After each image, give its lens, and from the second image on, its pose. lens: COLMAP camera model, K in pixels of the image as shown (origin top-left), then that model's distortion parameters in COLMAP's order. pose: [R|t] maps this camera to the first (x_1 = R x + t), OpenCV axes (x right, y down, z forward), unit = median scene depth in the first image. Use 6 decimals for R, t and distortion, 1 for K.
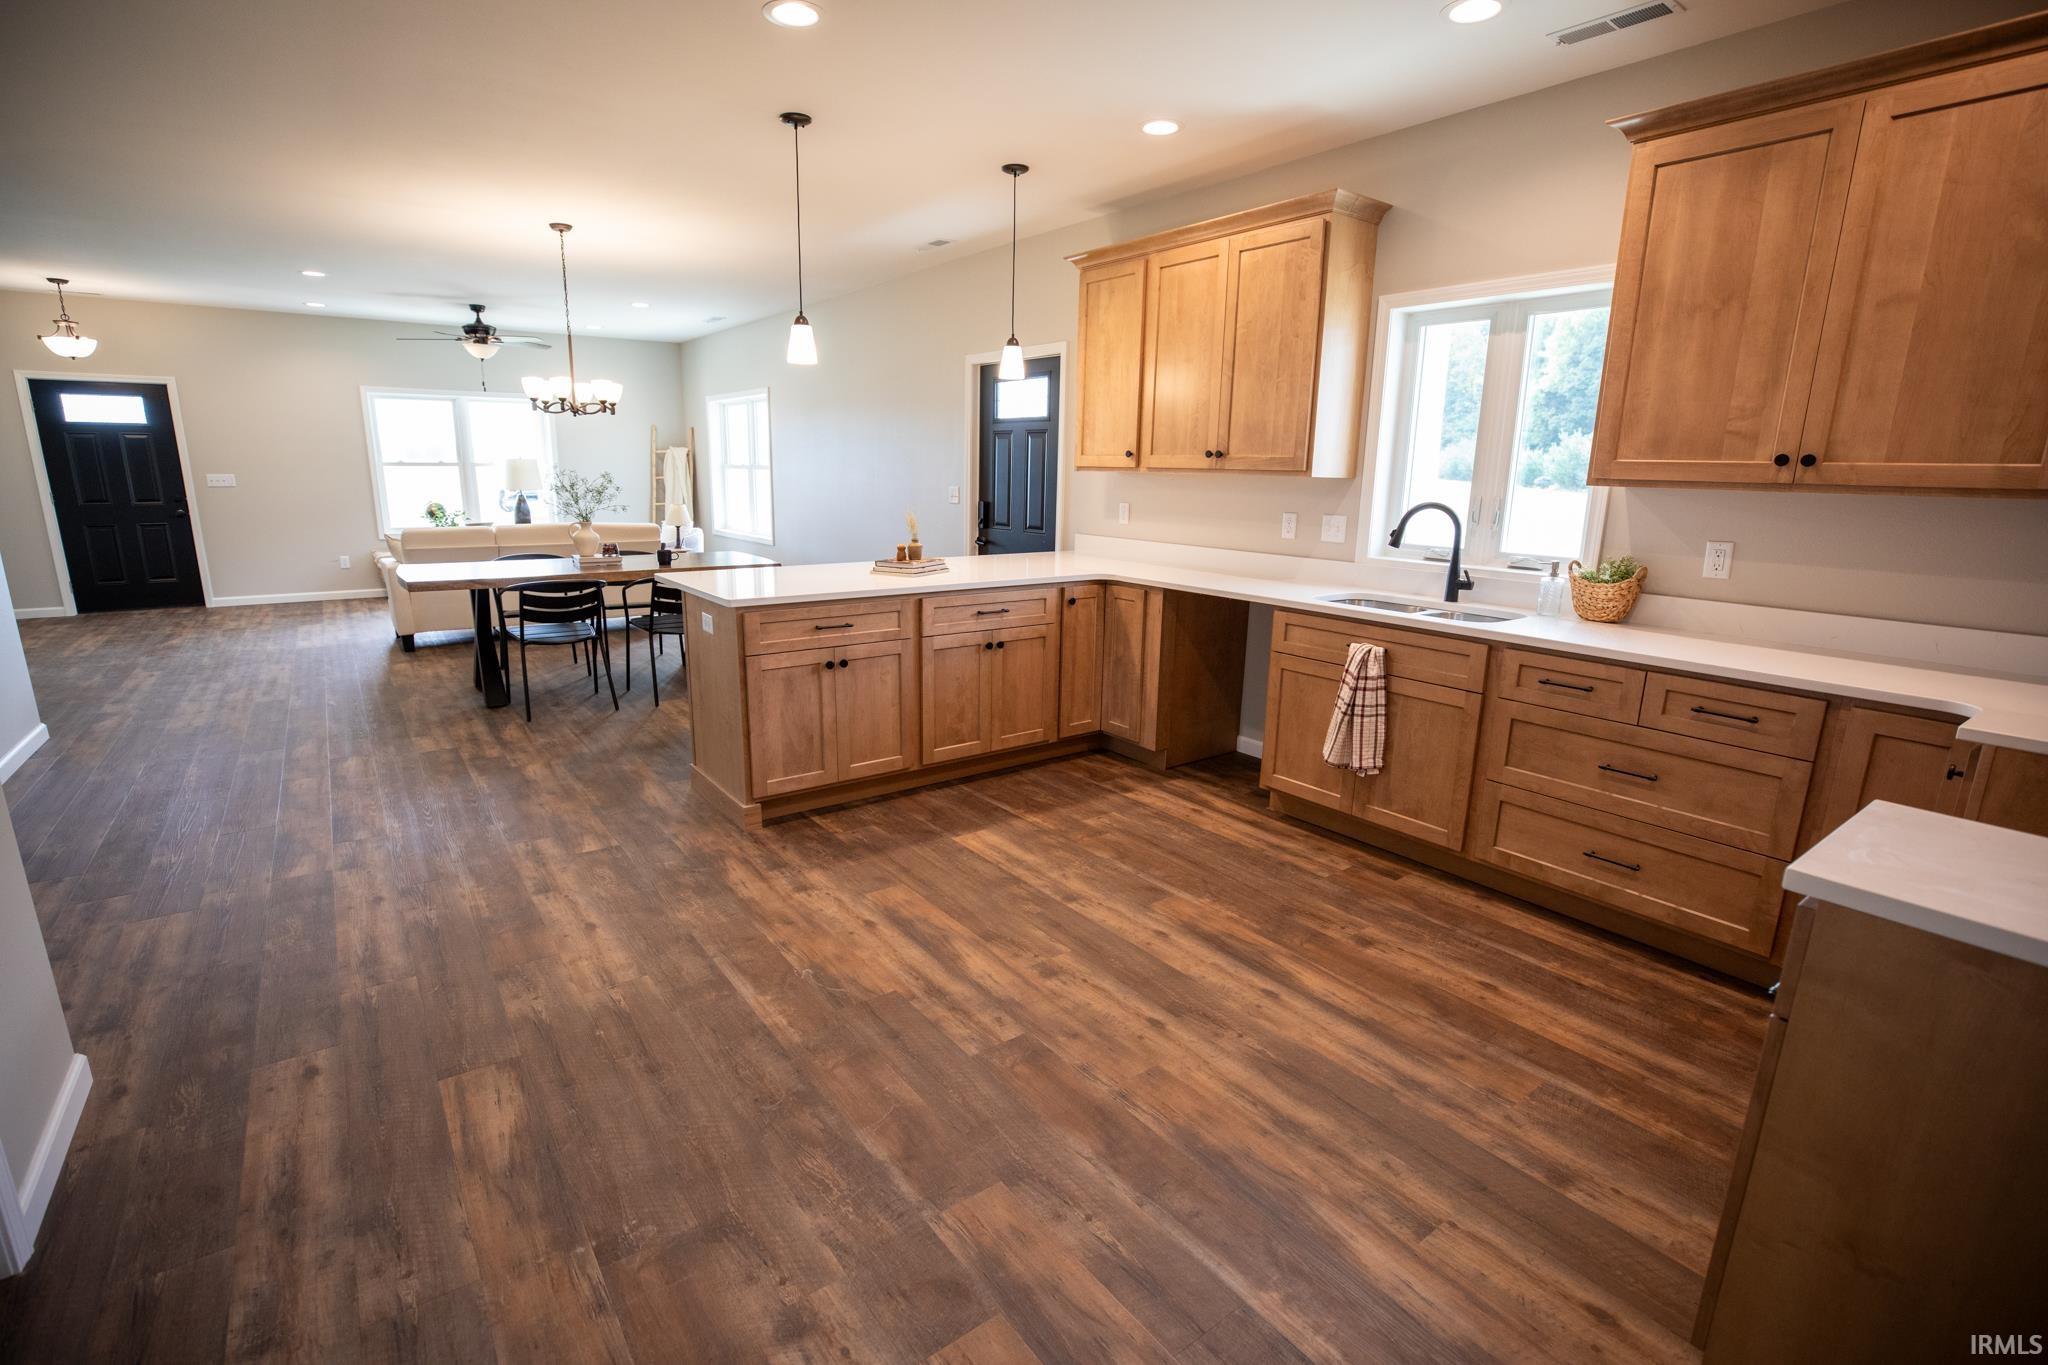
lens RADIAL K [[923.5, 0, 1024.0], [0, 923.5, 682.5], [0, 0, 1]] dist [-0.044850, 0.012019]
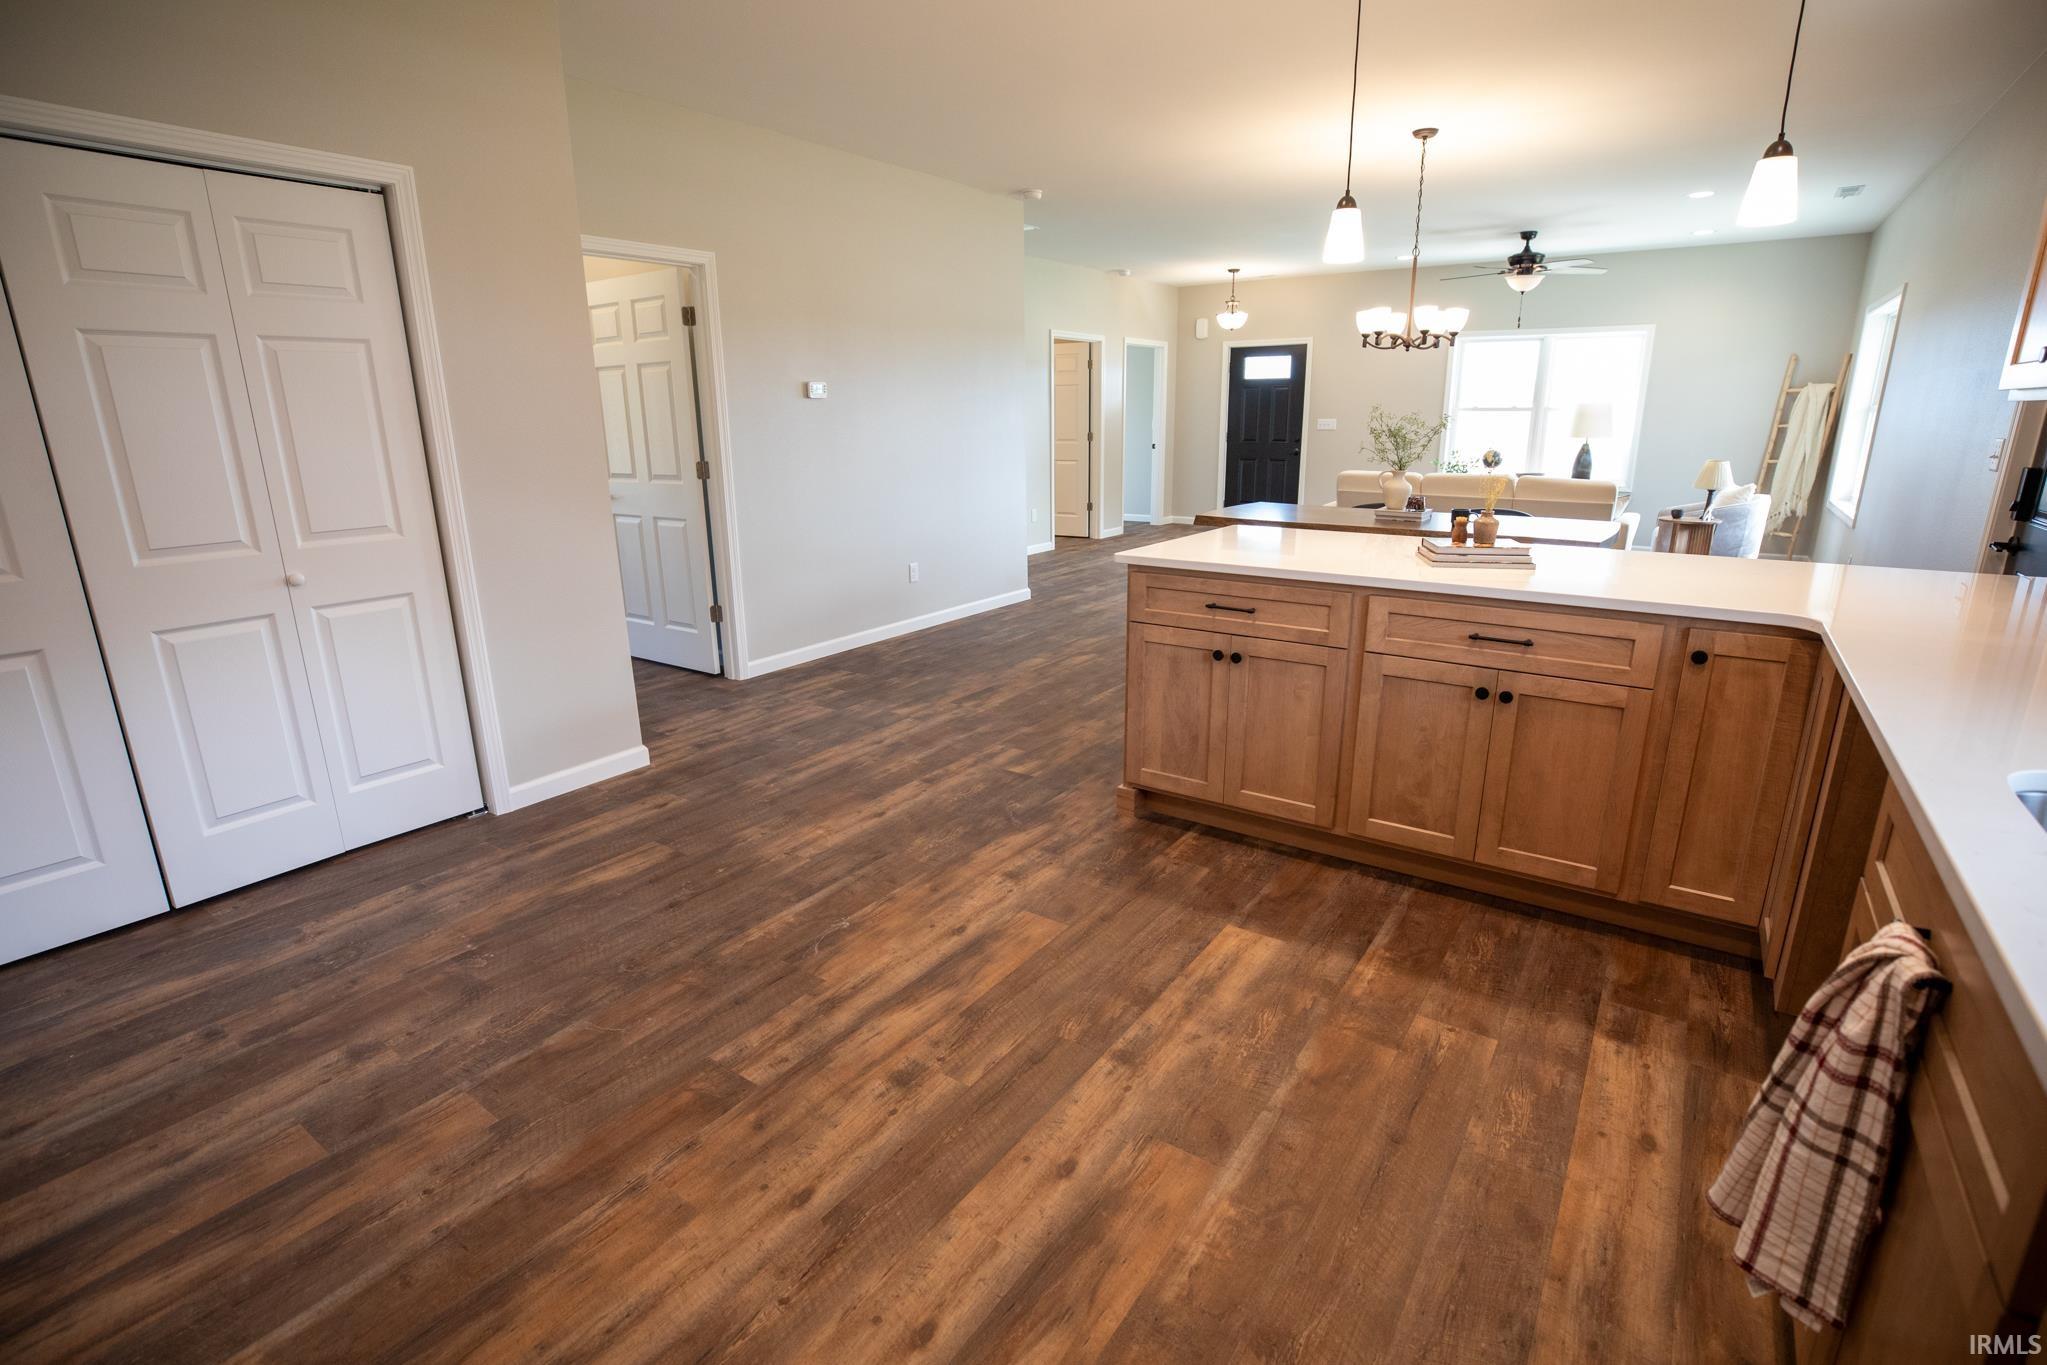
lens RADIAL K [[964.4, 0, 1010.3], [0, 964.4, 687.1], [0, 0, 1]] dist [-0.047126, 0.013837]
pose [[0.310894, 0.242042, -0.919108, 0.501555], [-0.199985, 0.962040, 0.185702, -0.111058], [0.929167, 0.126074, 0.347497, 0.556140]]
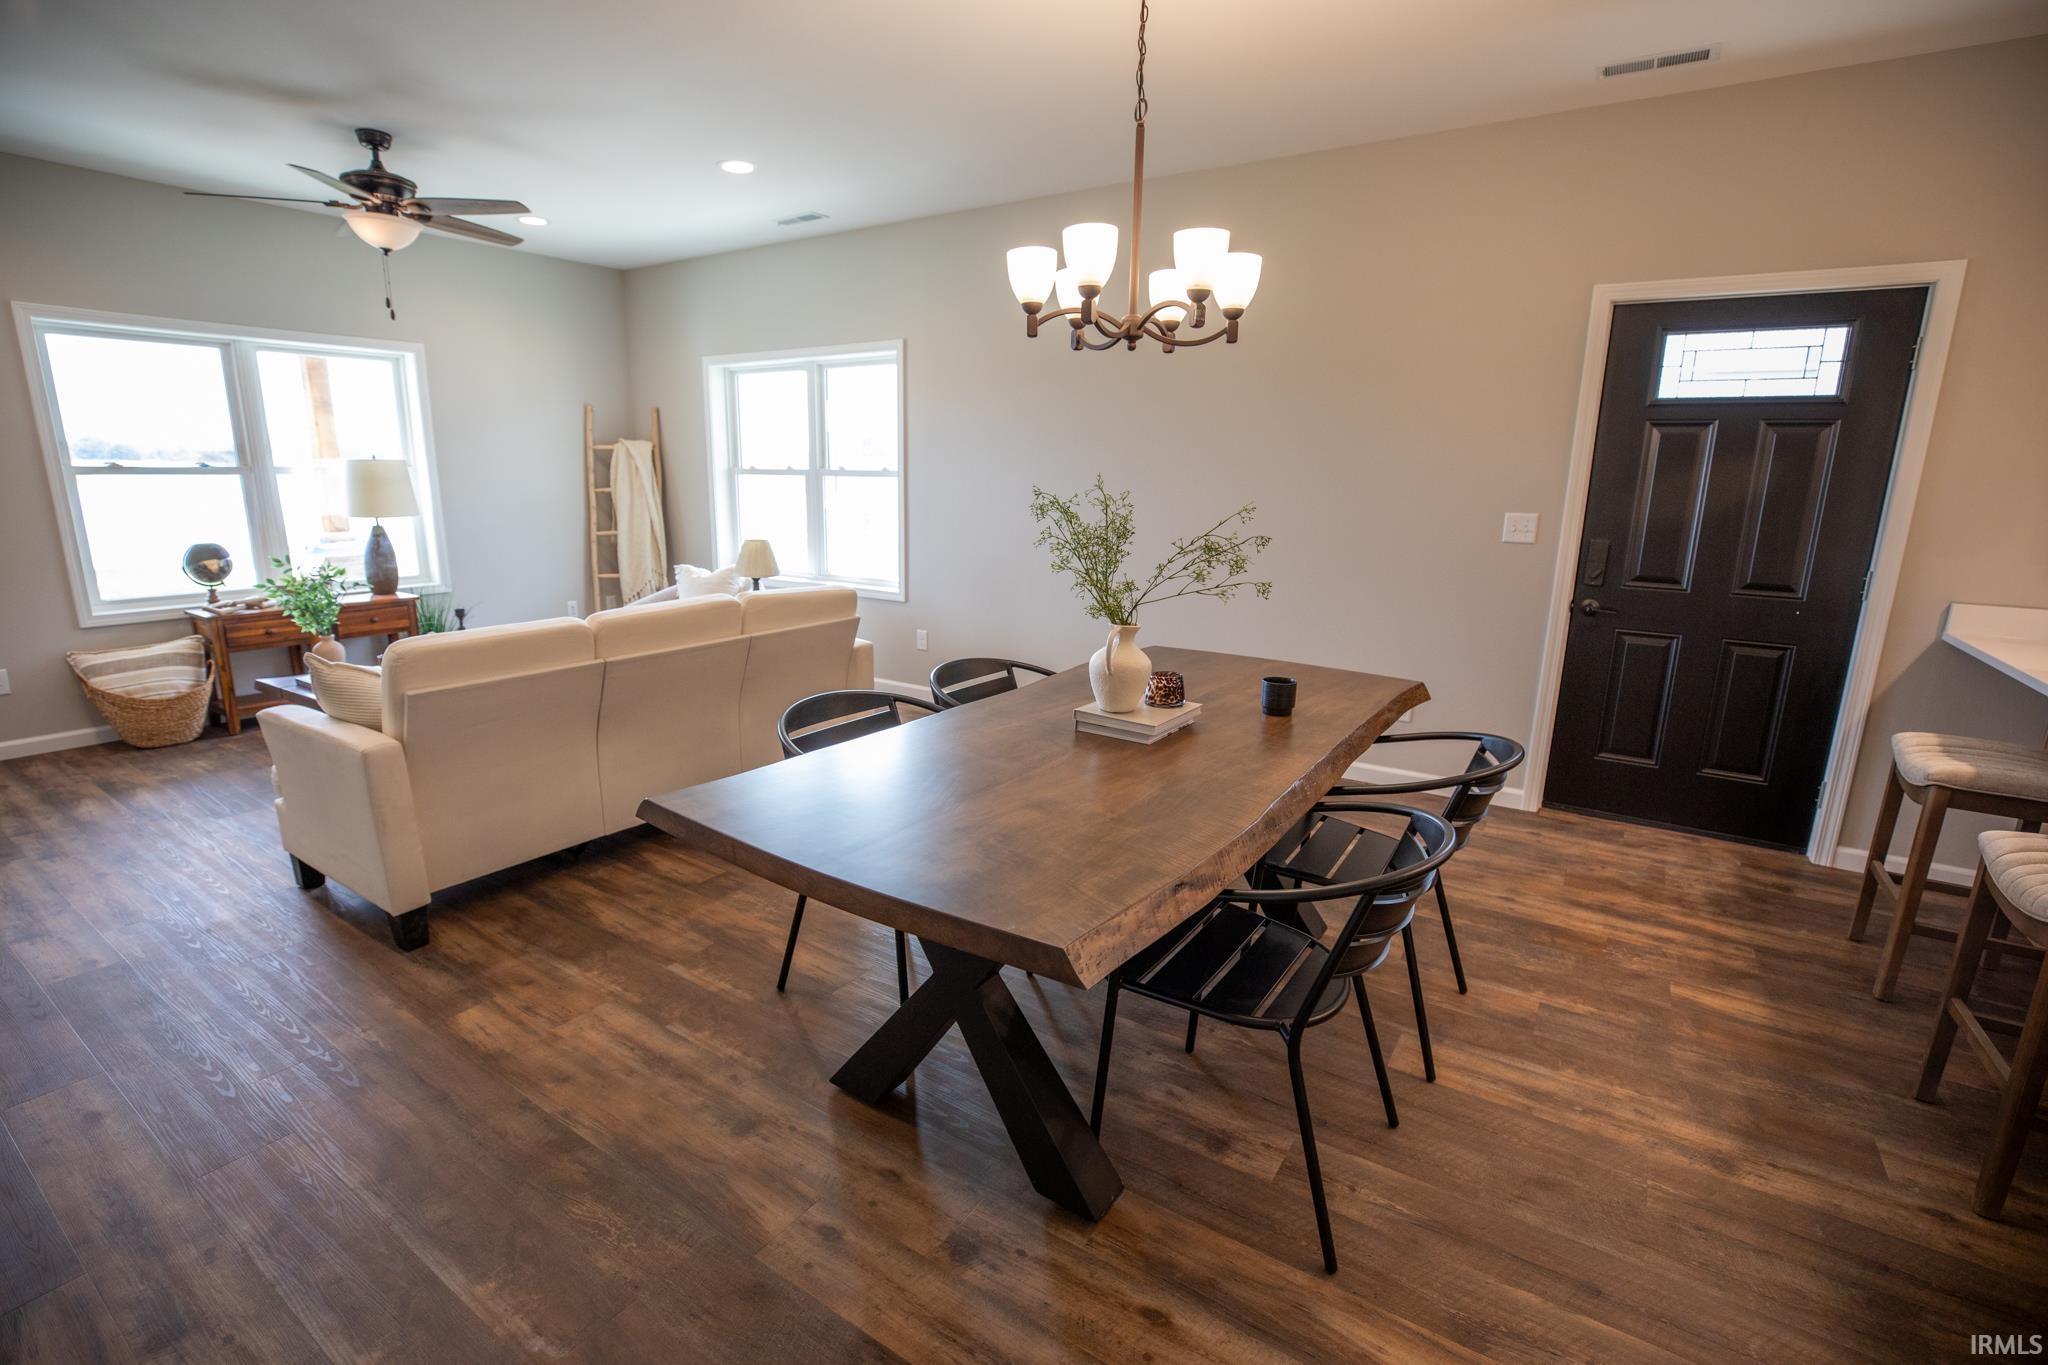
lens RADIAL K [[957.6, 0, 1013.8], [0, 957.6, 688.0], [0, 0, 1]] dist [-0.046669, 0.014187]
pose [[0.951156, -0.070873, 0.300466, -1.045896], [0.072312, 0.997362, 0.006343, -0.244620], [-0.300123, 0.015694, 0.953771, 1.013892]]
